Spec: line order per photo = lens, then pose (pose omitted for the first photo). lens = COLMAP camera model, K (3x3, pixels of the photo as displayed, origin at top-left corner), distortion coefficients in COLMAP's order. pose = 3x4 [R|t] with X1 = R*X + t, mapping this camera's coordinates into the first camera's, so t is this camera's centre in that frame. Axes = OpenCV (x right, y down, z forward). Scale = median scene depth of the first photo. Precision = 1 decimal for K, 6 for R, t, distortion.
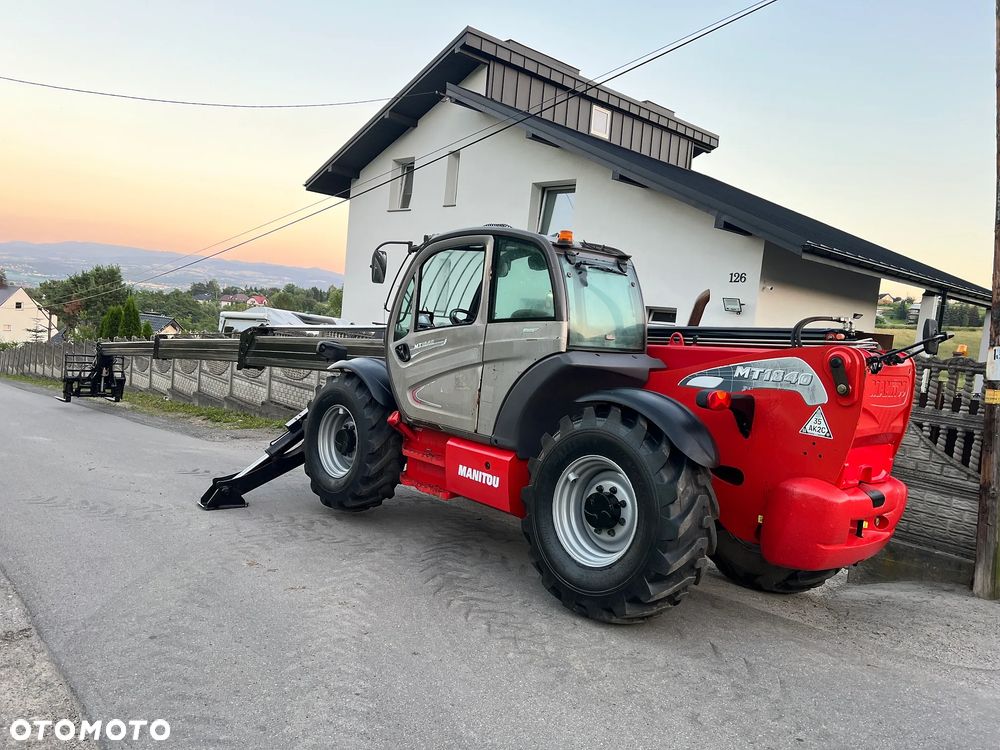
lens RADIAL K [[748.5, 0, 490.4], [0, 748.5, 378.9], [0, 0, 1]] dist [0.054827, -0.058262]
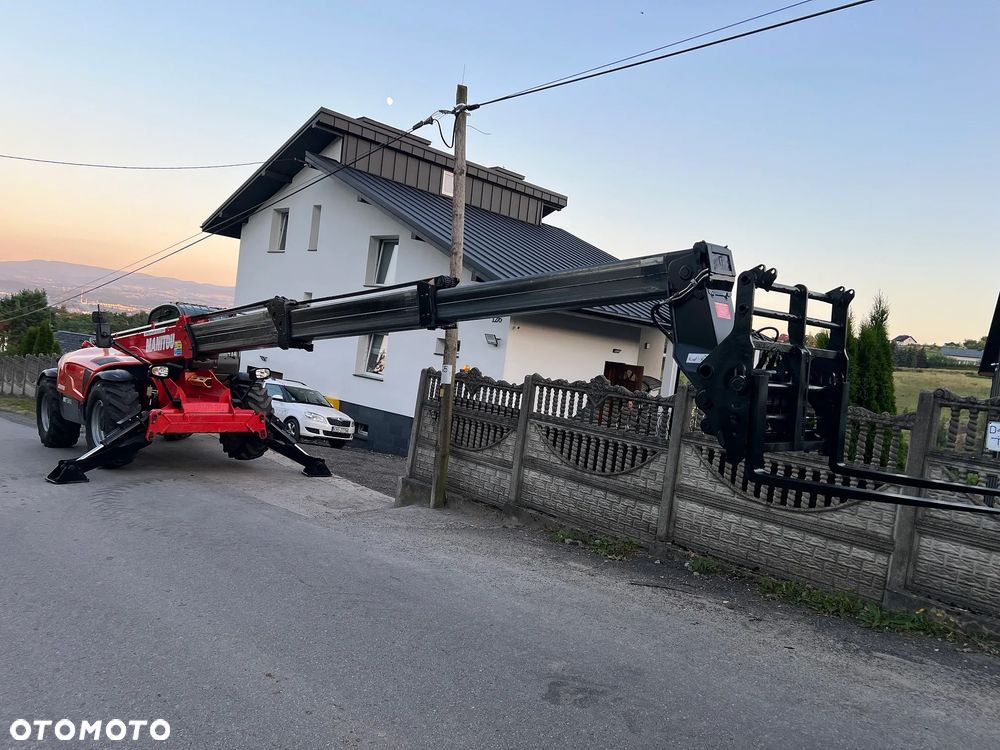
lens RADIAL K [[748.5, 0, 501.1], [0, 748.5, 379.4], [0, 0, 1]] dist [0.054827, -0.058262]
pose [[0.998609, 0.022173, 0.047841, 0.181100], [-0.020265, 0.998994, -0.040009, 0.014692], [-0.048680, 0.038984, 0.998053, -0.187803]]
